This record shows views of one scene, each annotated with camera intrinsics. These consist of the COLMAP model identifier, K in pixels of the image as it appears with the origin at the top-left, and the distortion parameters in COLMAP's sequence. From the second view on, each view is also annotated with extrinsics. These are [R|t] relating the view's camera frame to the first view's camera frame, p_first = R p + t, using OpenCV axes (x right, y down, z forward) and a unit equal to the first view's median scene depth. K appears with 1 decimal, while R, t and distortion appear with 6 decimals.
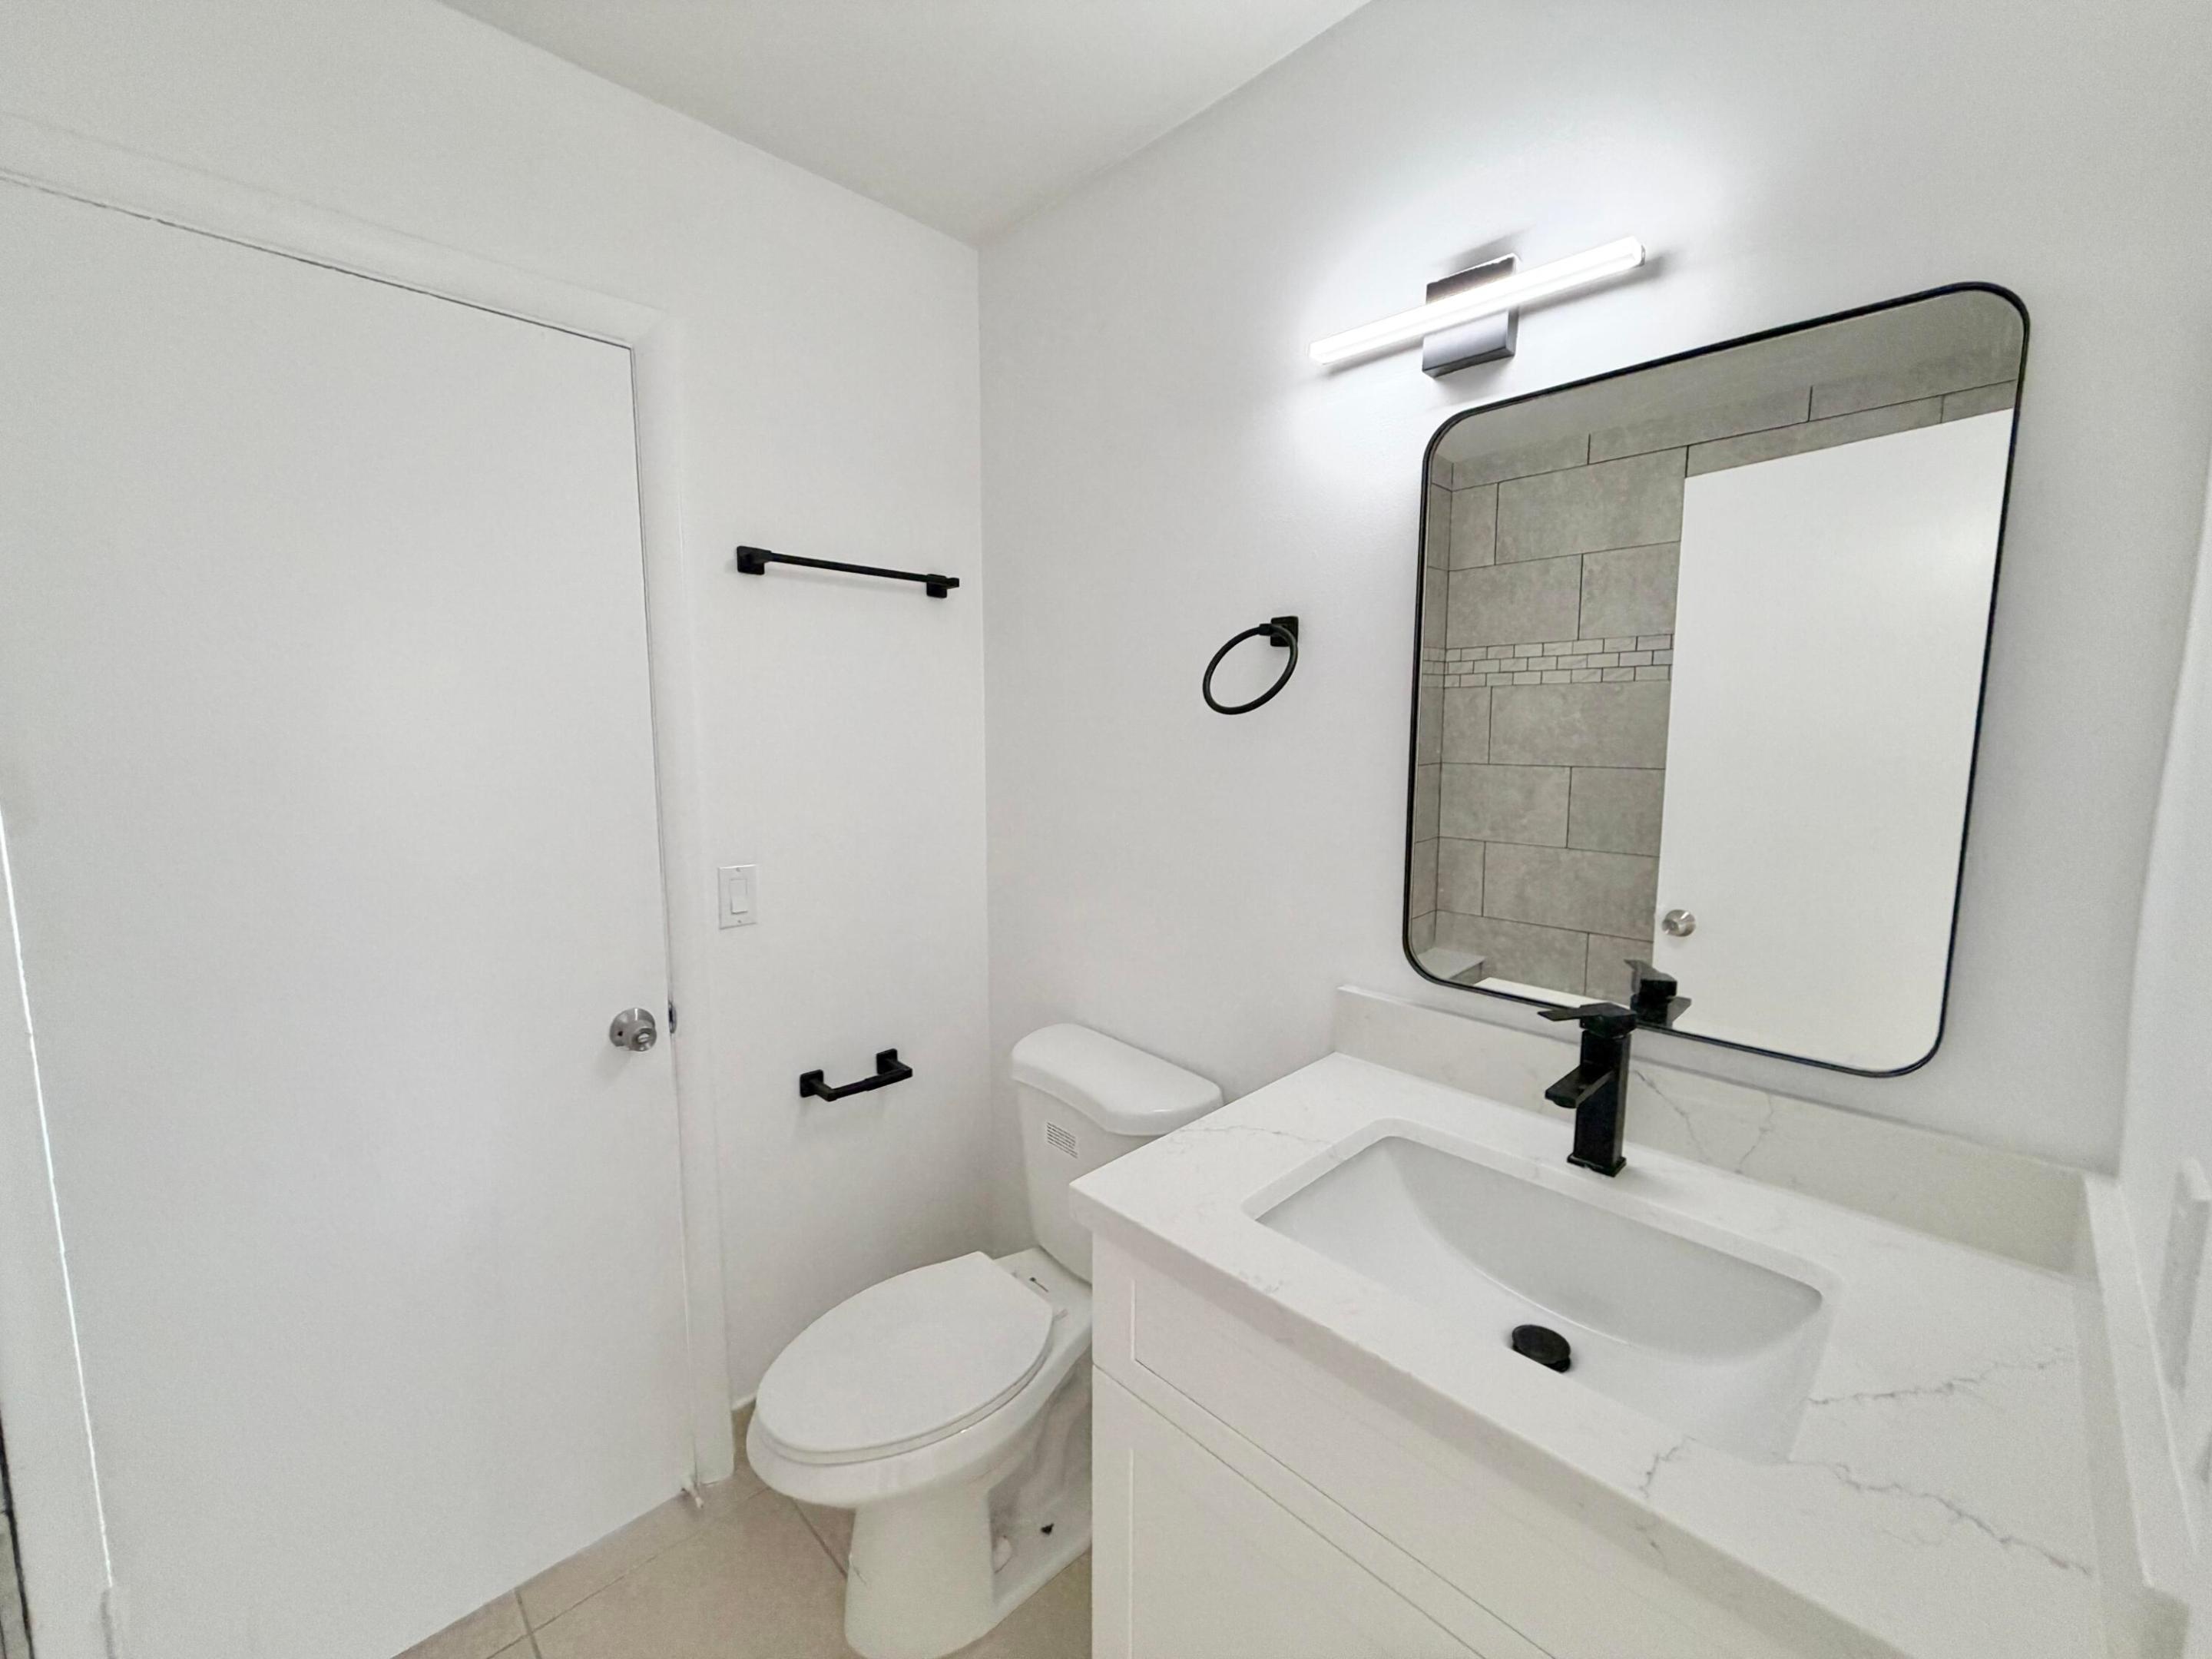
lens RADIAL K [[879.8, 0, 1097.1], [0, 879.8, 826.7], [0, 0, 1]] dist [0.002147, -0.000008]
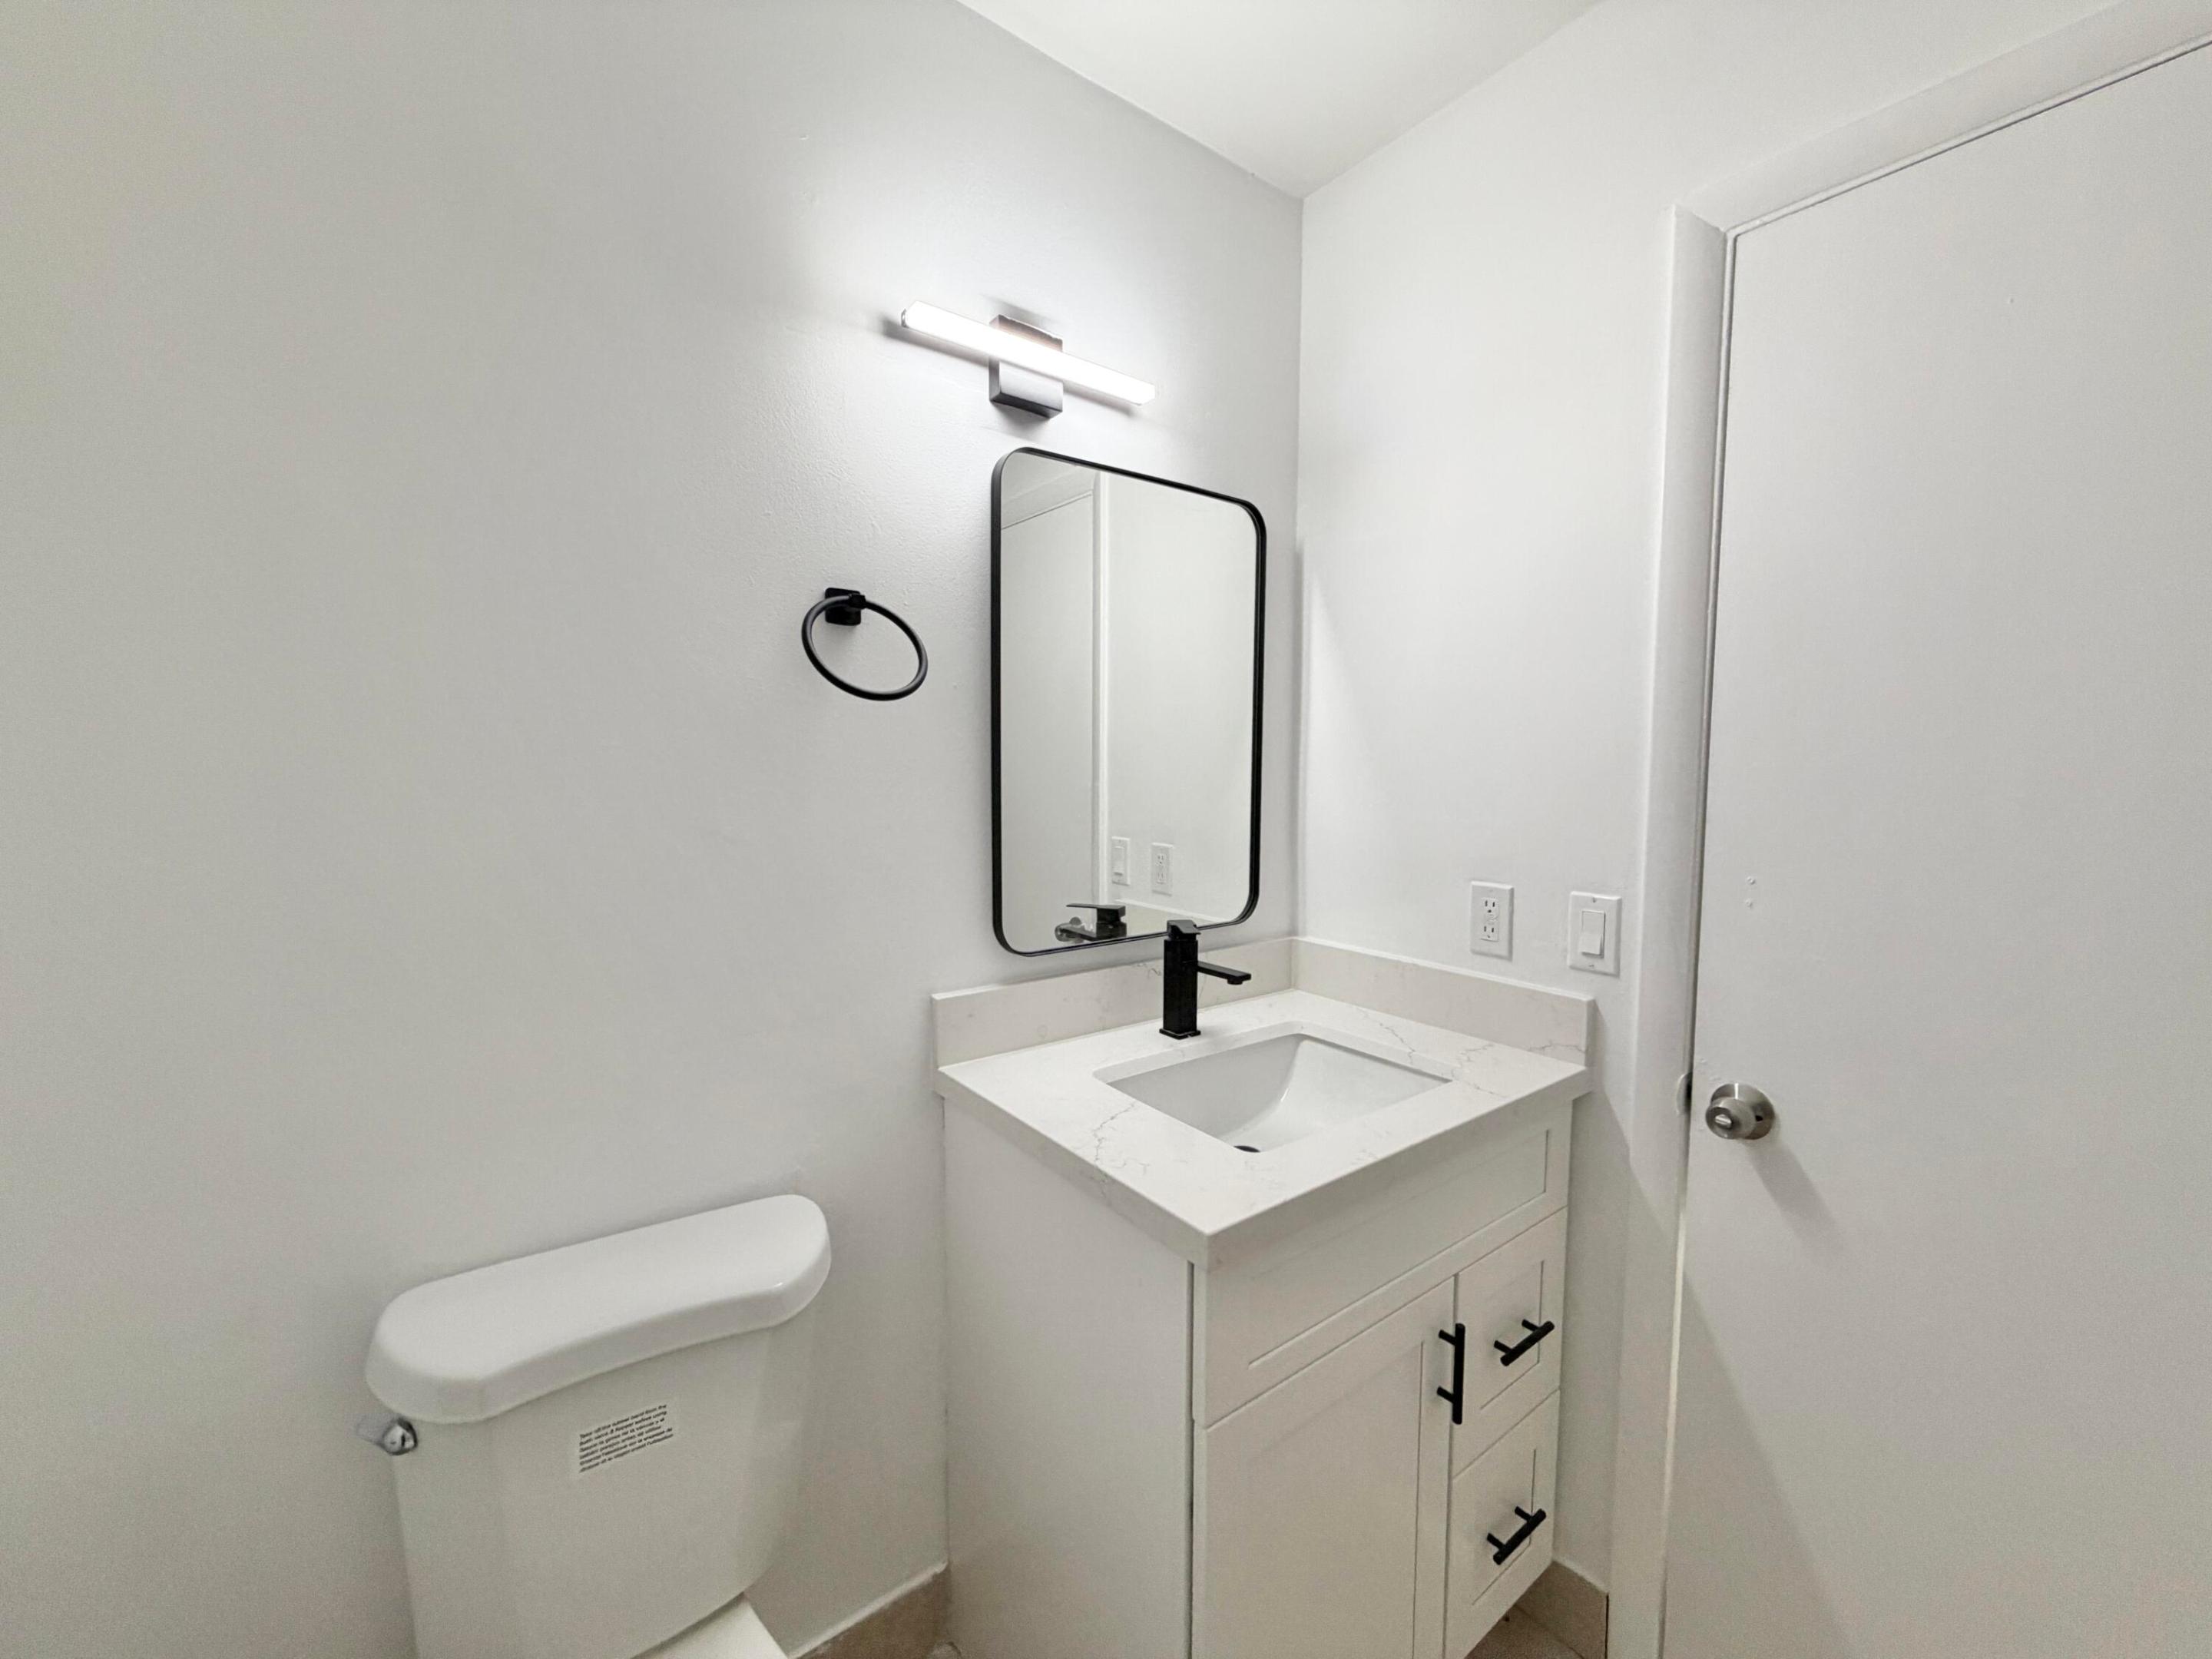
lens RADIAL K [[879.8, 0, 1097.1], [0, 879.8, 826.7], [0, 0, 1]] dist [0.002147, -0.000008]
pose [[0.123187, -0.069980, 0.989913, -0.742770], [0.112537, 0.992061, 0.056127, -0.038365], [-0.985982, 0.104488, 0.130084, 0.818682]]
